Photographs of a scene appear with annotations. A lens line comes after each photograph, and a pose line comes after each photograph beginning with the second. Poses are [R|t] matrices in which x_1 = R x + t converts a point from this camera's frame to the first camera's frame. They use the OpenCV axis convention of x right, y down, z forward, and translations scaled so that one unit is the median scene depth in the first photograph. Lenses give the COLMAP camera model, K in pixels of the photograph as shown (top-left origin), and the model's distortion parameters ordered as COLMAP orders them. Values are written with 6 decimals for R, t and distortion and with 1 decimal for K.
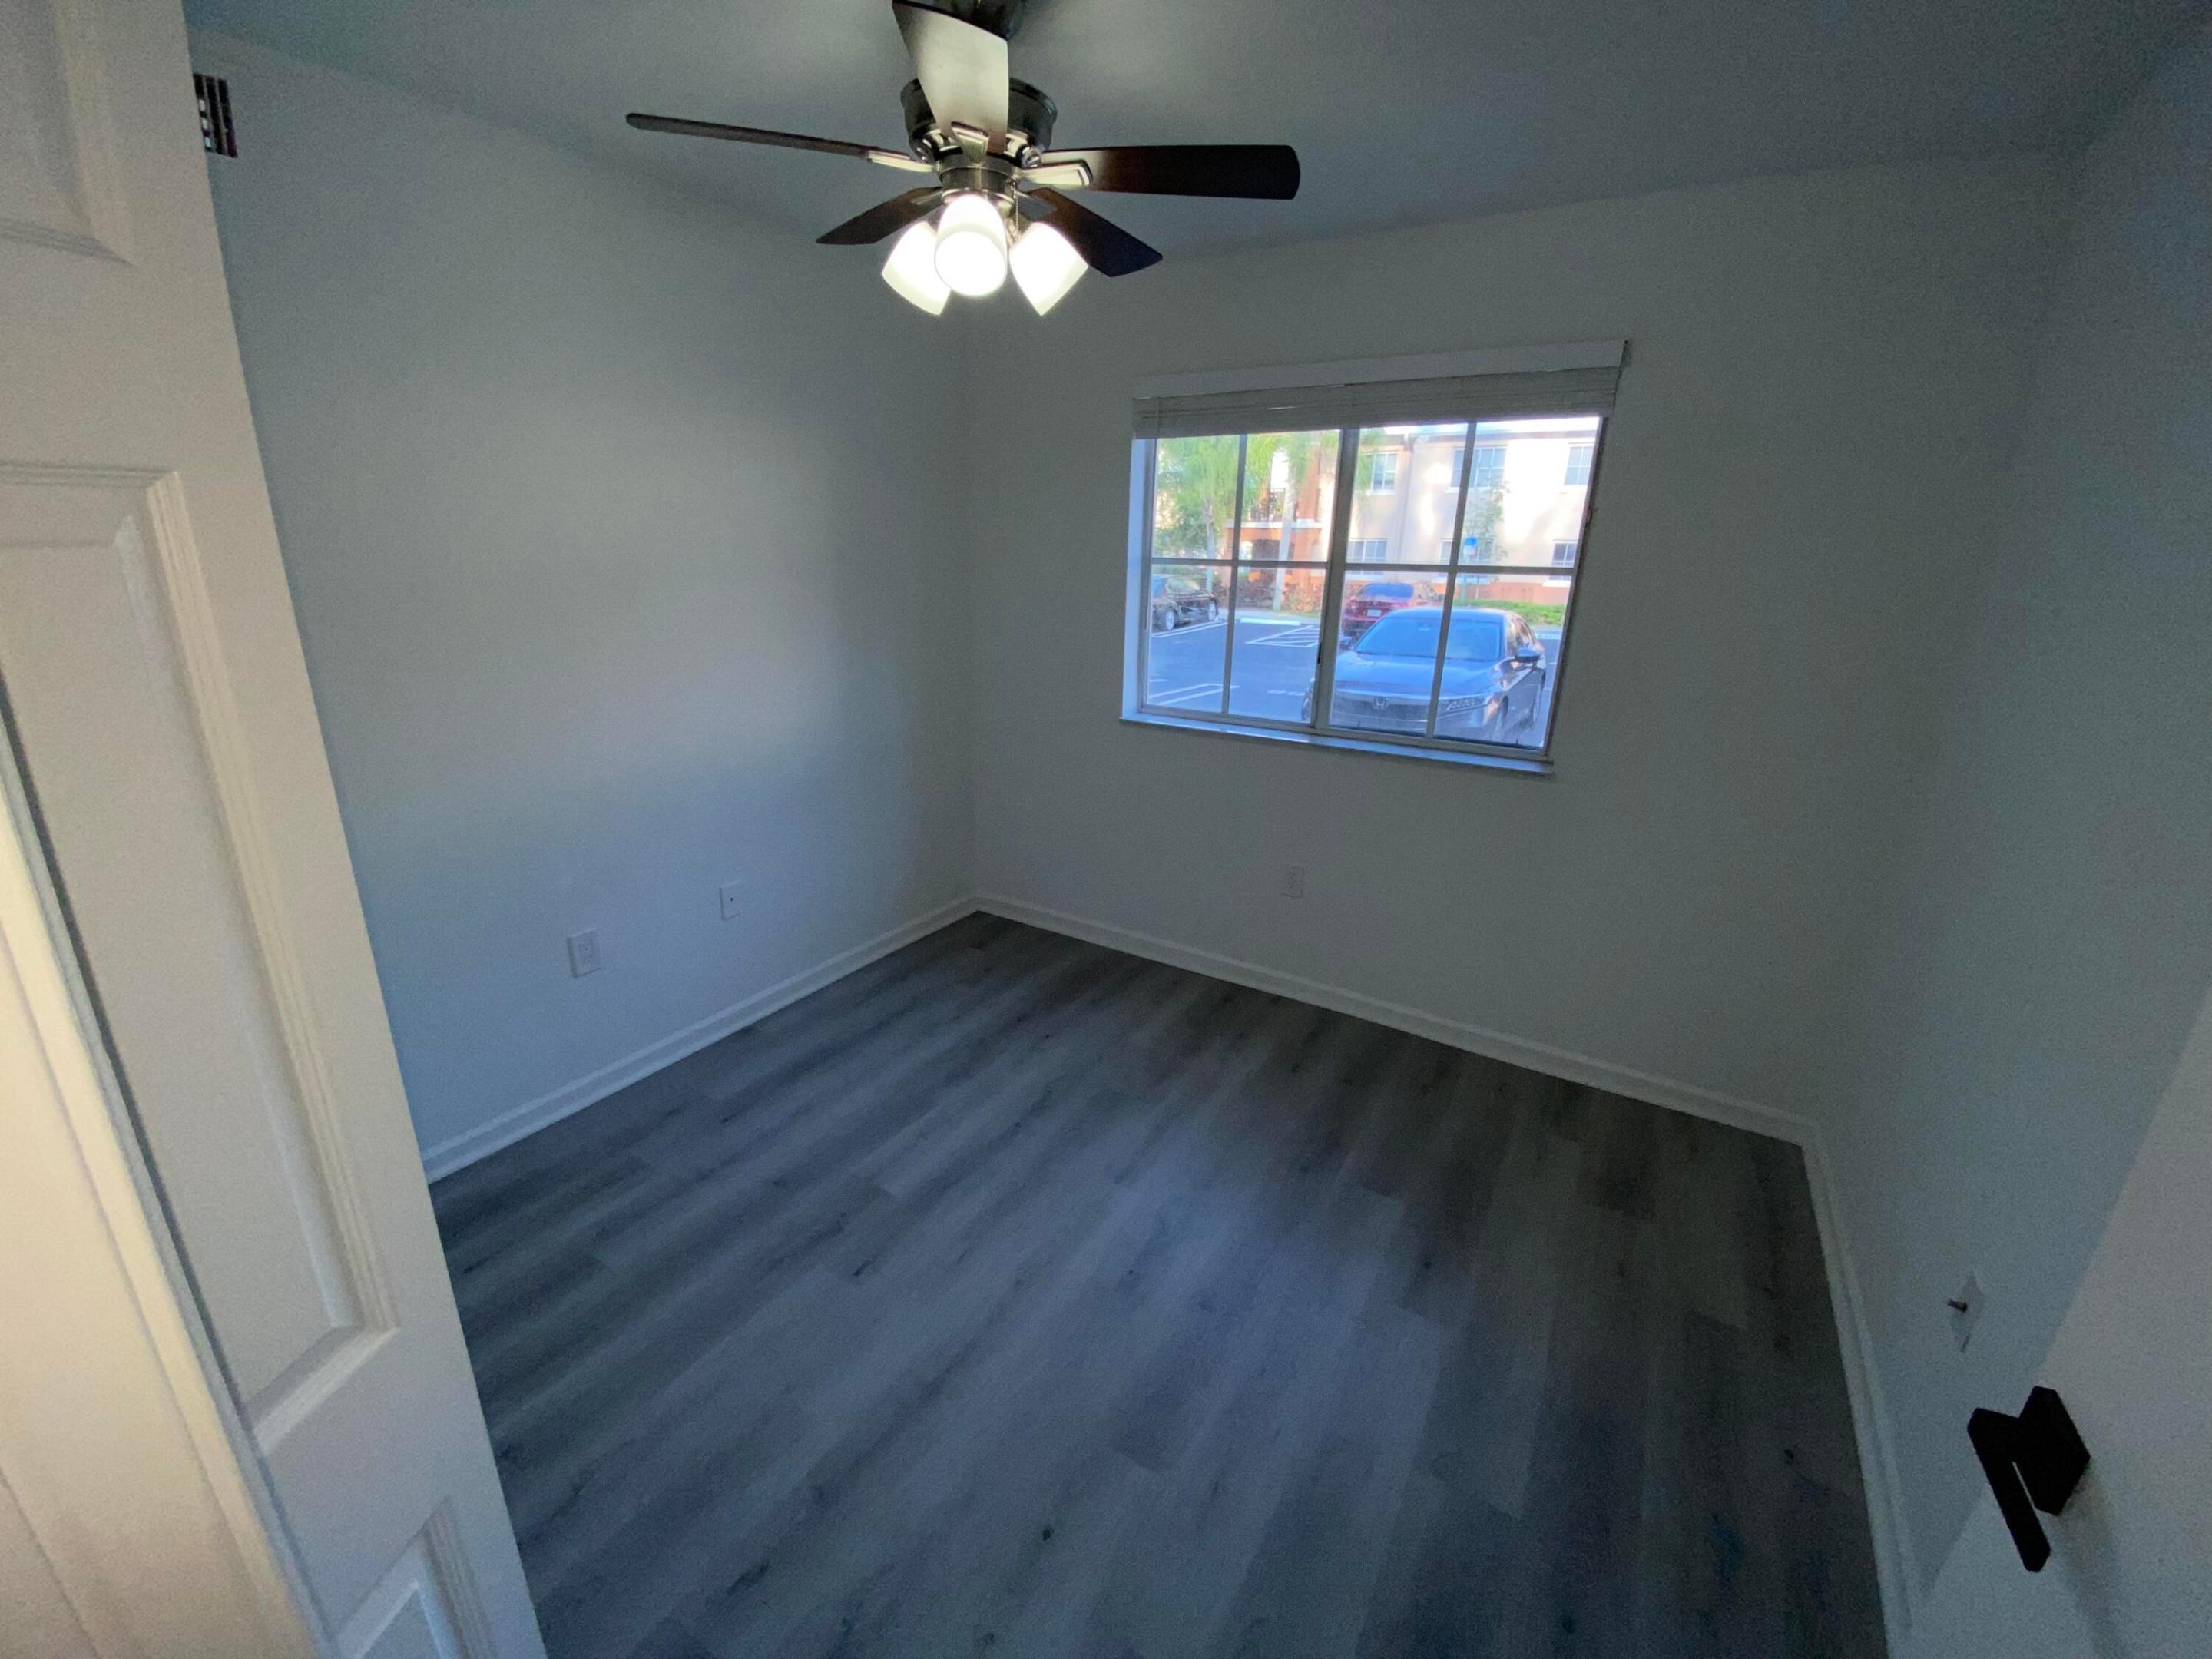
lens RADIAL K [[897.4, 0, 1104.3], [0, 897.4, 817.0], [0, 0, 1]] dist [0.036464, -0.025873]
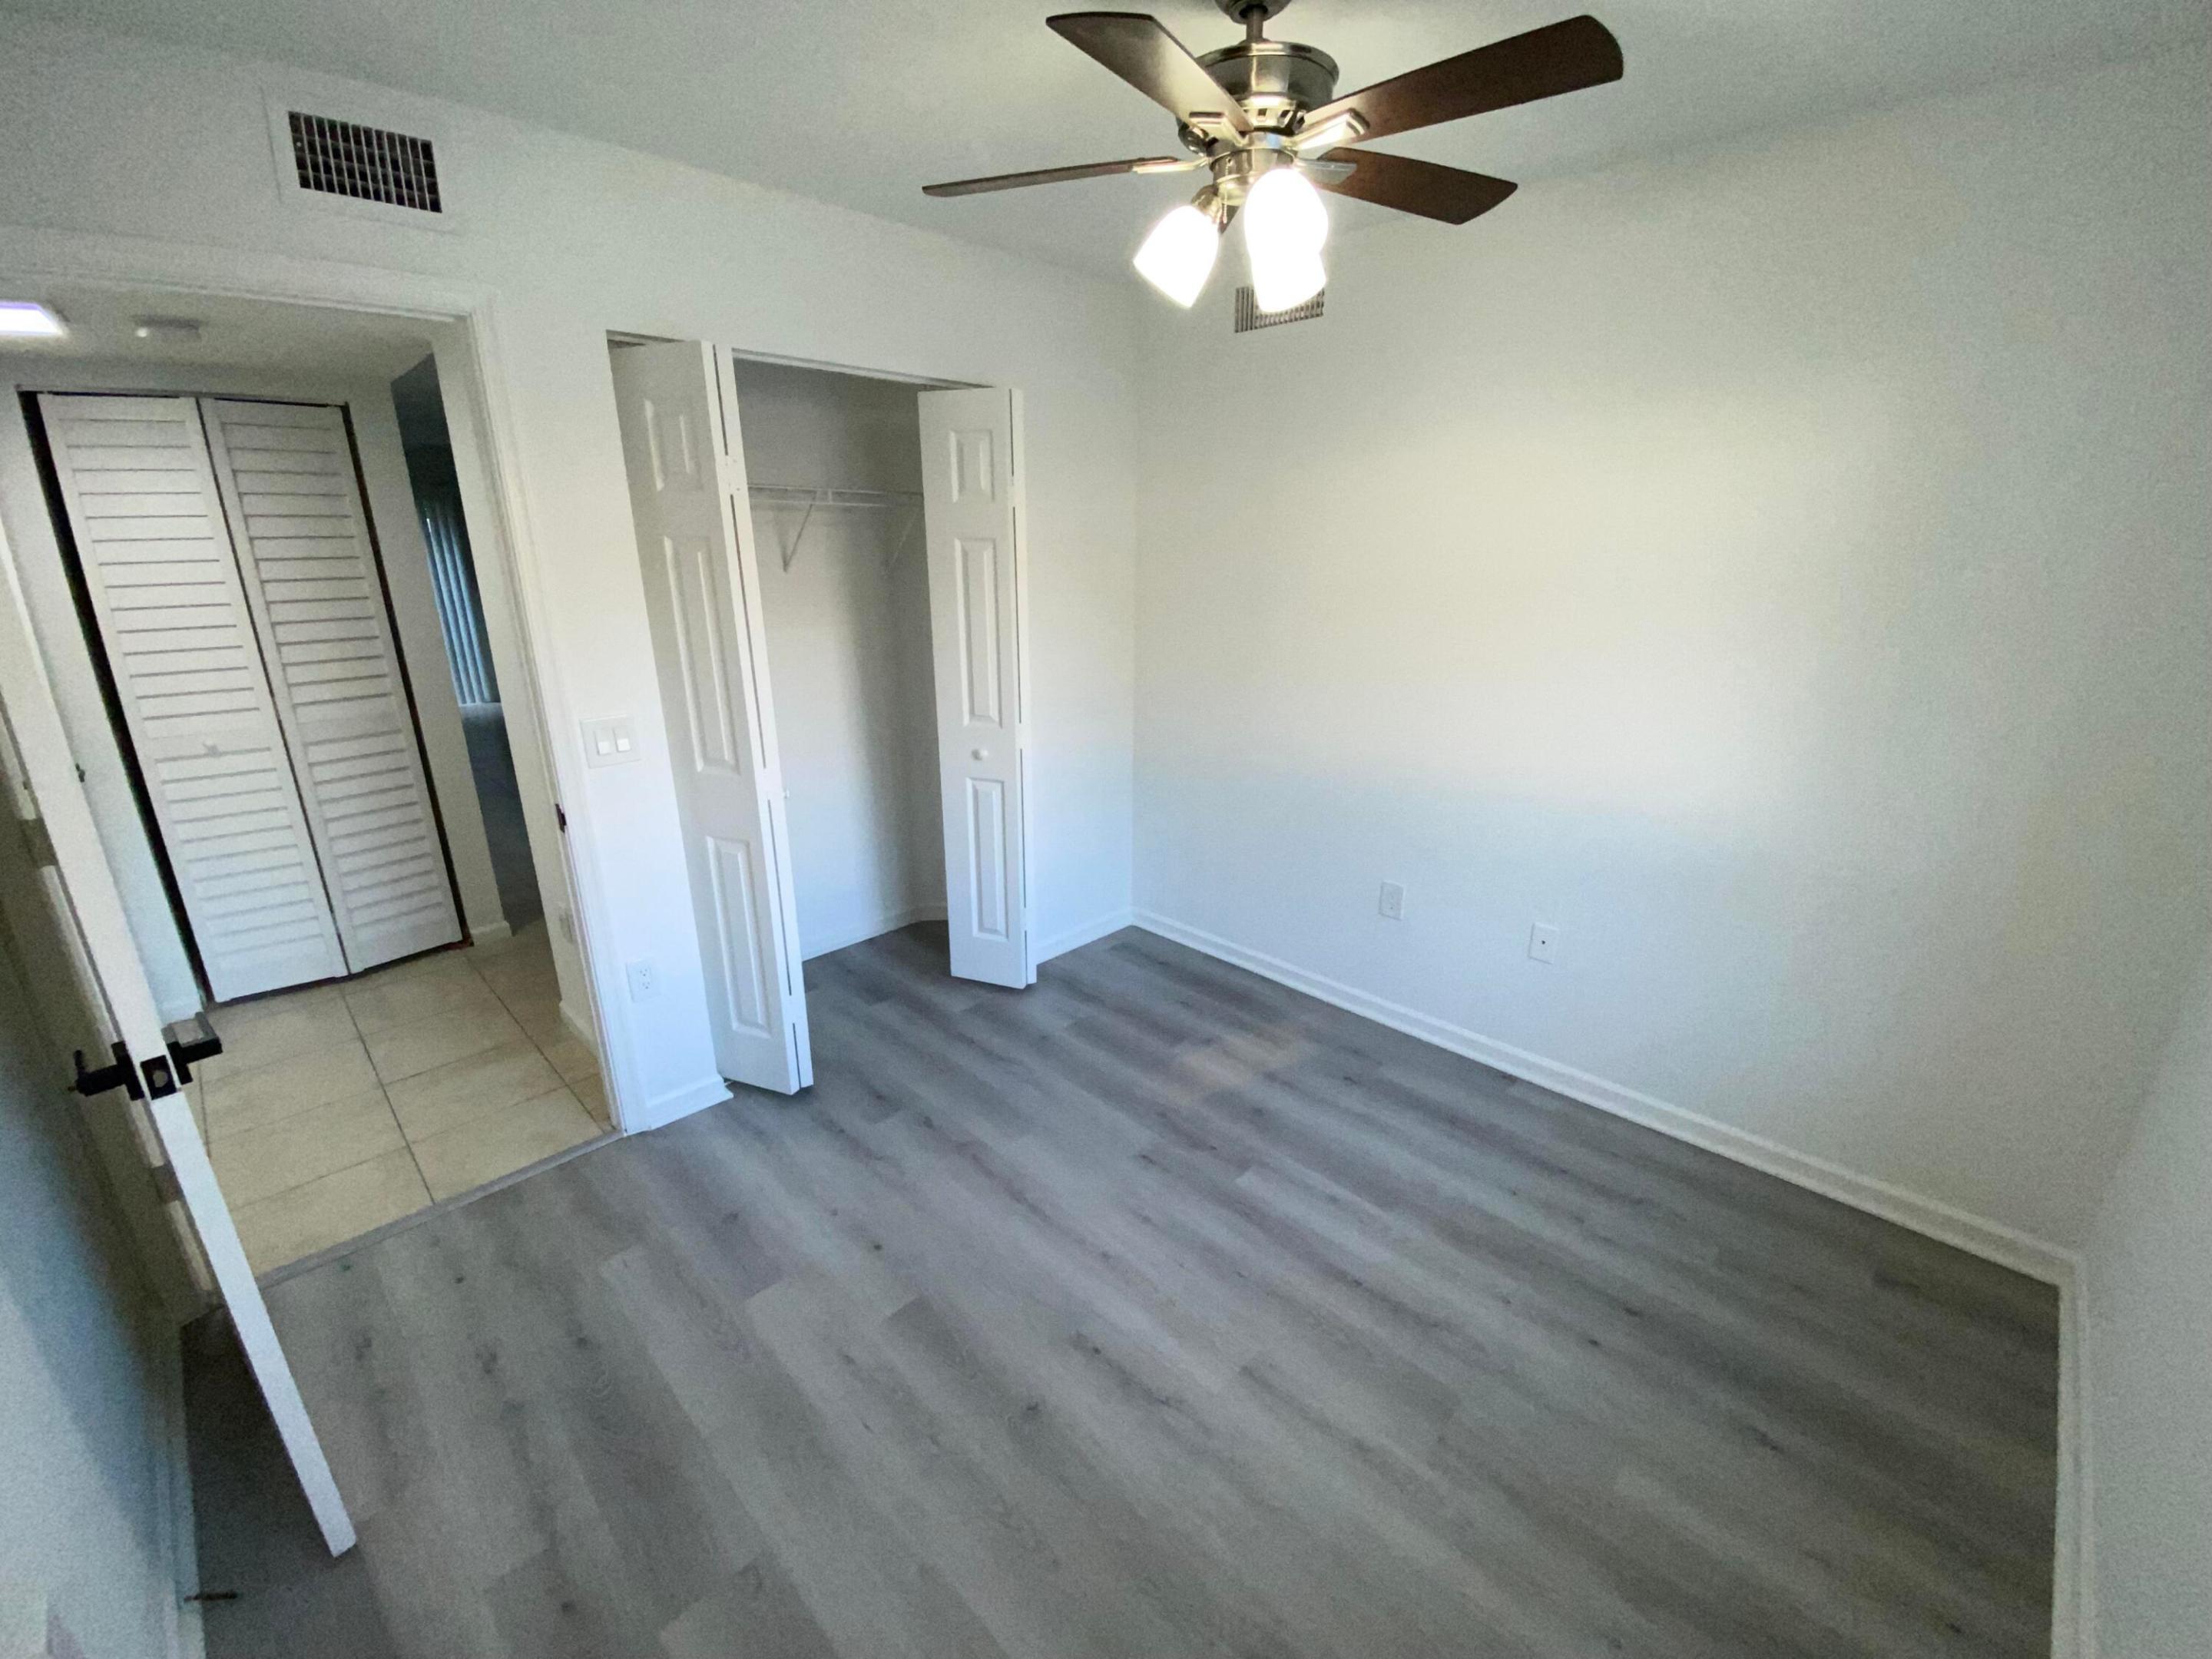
lens RADIAL K [[897.4, 0, 1104.3], [0, 897.4, 817.0], [0, 0, 1]] dist [0.036464, -0.025873]
pose [[-0.226099, 0.265179, -0.937315, 0.567386], [-0.284052, 0.902465, 0.323839, -0.214655], [0.931769, 0.339466, -0.128722, 0.720977]]
